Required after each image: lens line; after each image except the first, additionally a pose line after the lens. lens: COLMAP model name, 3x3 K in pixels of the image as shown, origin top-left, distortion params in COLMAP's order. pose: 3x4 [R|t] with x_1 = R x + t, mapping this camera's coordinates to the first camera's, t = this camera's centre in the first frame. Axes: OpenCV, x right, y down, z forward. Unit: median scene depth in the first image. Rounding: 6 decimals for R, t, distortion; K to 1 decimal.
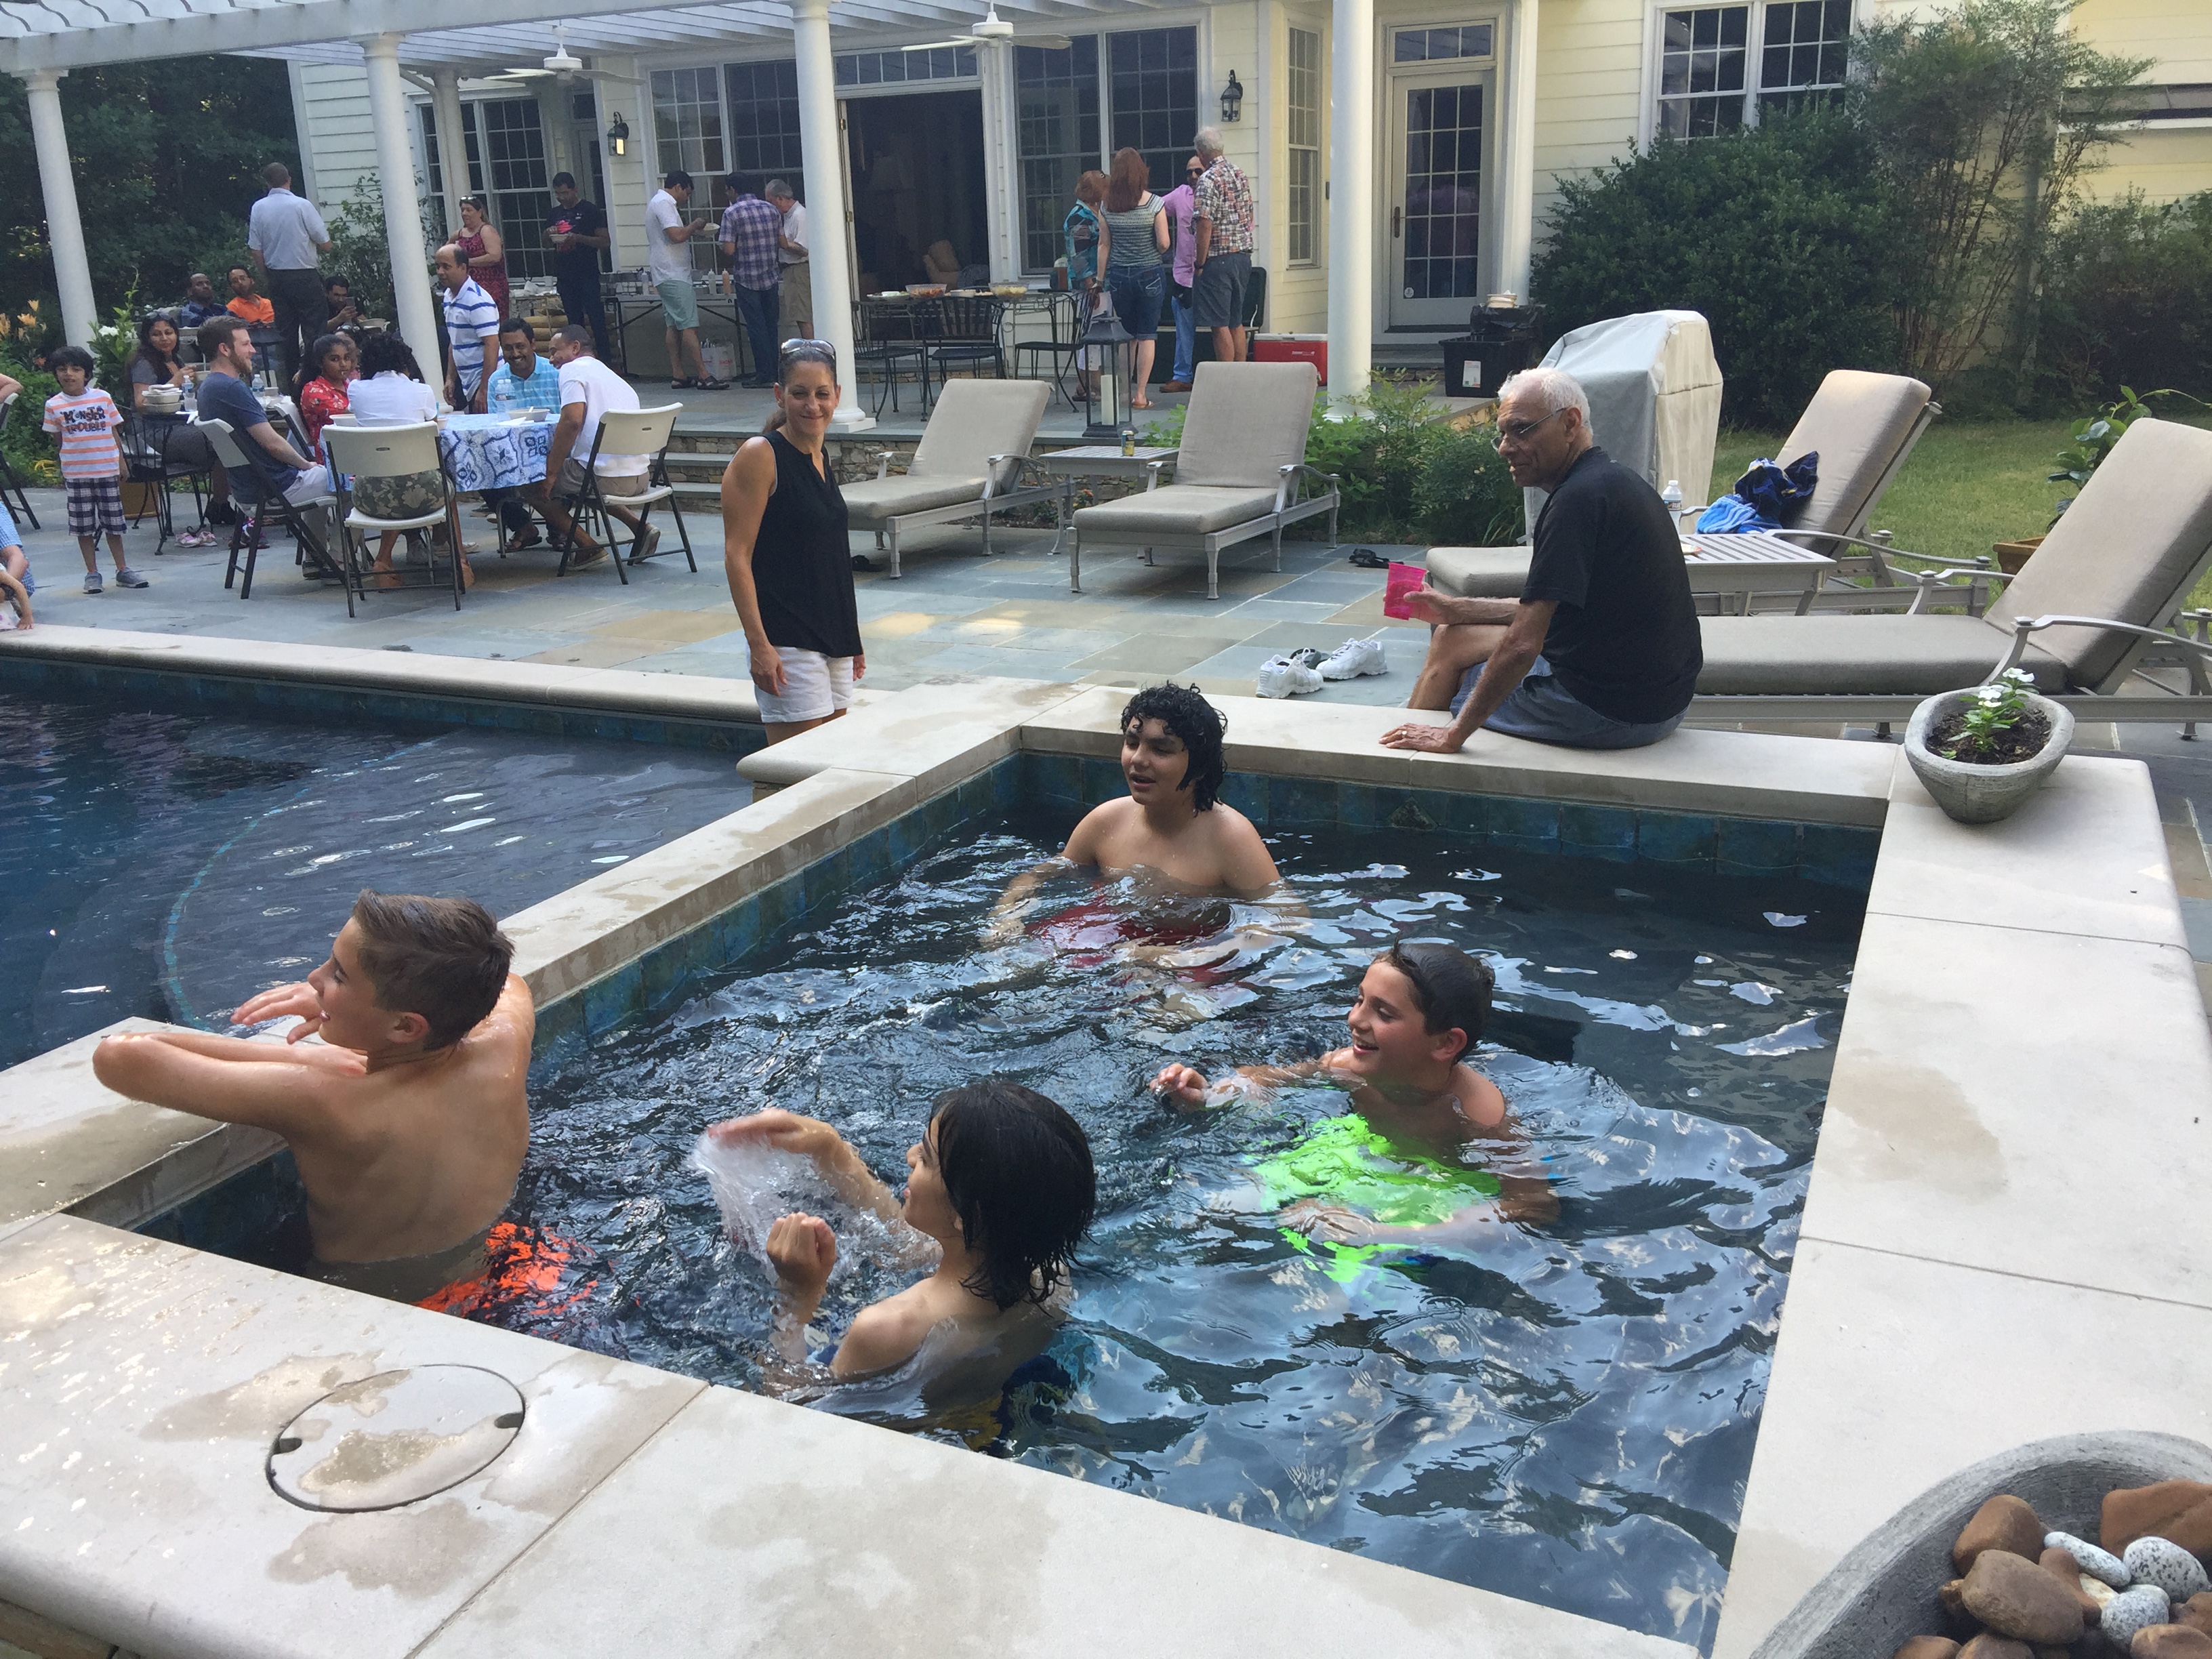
lens RADIAL K [[1879.0, 0, 1108.1], [0, 1879.0, 804.2], [0, 0, 1]] dist [0.074346, -0.183030]
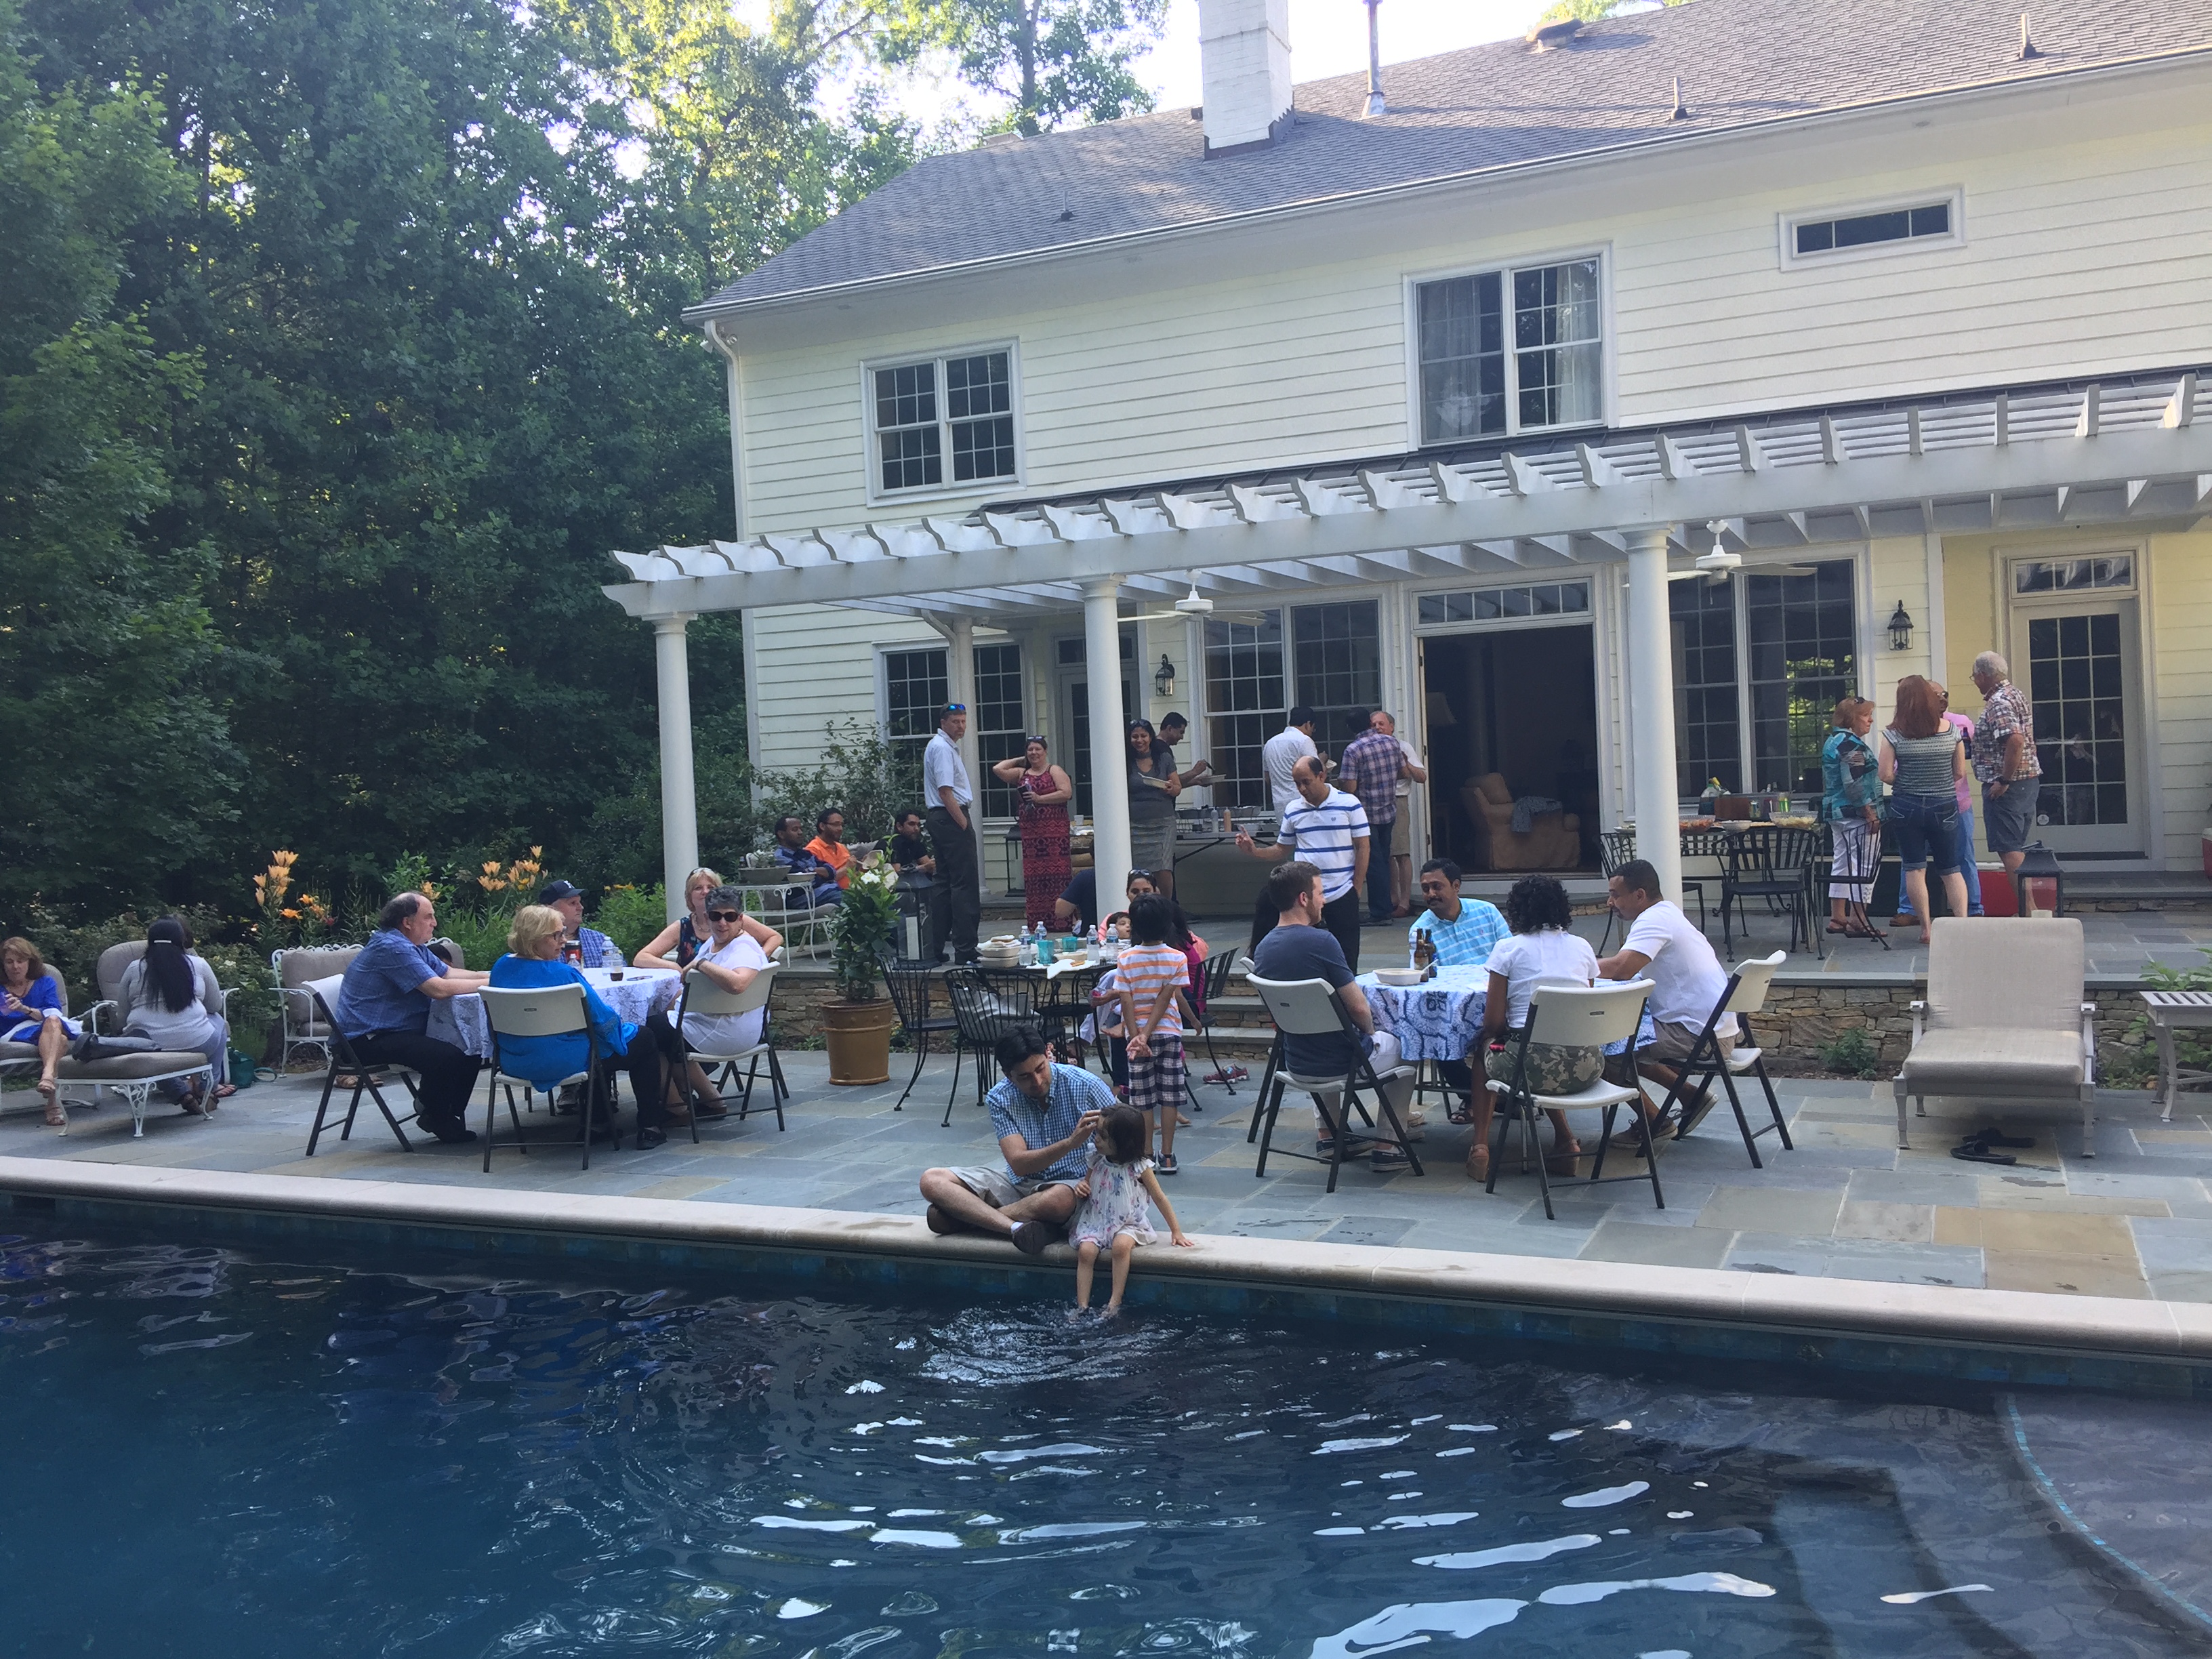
lens RADIAL K [[1879.0, 0, 1108.1], [0, 1879.0, 804.2], [0, 0, 1]] dist [0.074346, -0.183030]
pose [[0.999790, -0.012474, 0.016276, -0.349523], [0.016482, 0.961049, -0.275887, -0.029252], [-0.012201, 0.276097, 0.961052, 0.106342]]
